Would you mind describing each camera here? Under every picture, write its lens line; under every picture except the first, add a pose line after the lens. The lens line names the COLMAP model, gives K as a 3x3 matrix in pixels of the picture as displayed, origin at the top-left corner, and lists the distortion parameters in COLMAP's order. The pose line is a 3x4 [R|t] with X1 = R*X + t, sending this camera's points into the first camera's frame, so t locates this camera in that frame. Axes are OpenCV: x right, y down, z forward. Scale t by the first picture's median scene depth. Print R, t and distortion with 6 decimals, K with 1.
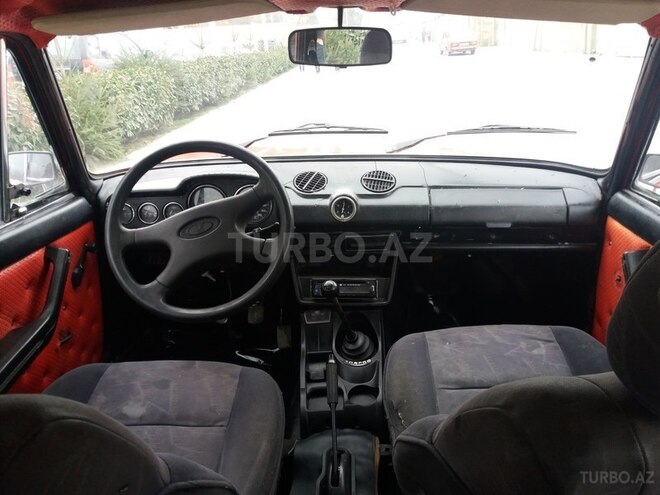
lens RADIAL K [[531.3, 0, 330.0], [0, 531.3, 247.5], [0, 0, 1]] dist [0.069577, -0.121597]
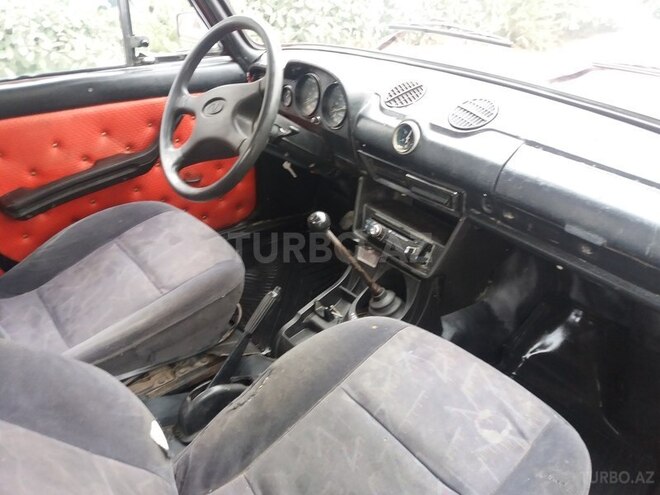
lens RADIAL K [[531.3, 0, 330.0], [0, 531.3, 247.5], [0, 0, 1]] dist [0.069577, -0.121597]
pose [[0.633300, 0.402336, -0.661102, 0.547403], [-0.279214, 0.915491, 0.289681, -0.124390], [0.721783, 0.001134, 0.692119, 0.396968]]
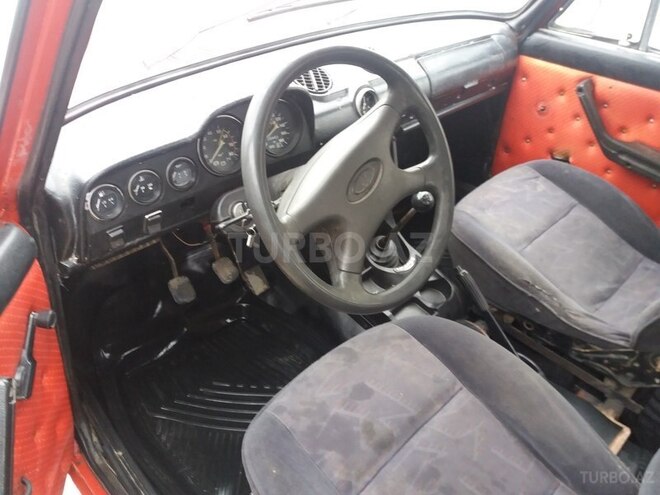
lens RADIAL K [[531.3, 0, 330.0], [0, 531.3, 247.5], [0, 0, 1]] dist [0.069577, -0.121597]
pose [[0.684550, -0.395013, 0.612663, -0.616611], [0.225059, 0.913921, 0.337783, -0.163844], [-0.693354, -0.093344, 0.714526, 0.442026]]
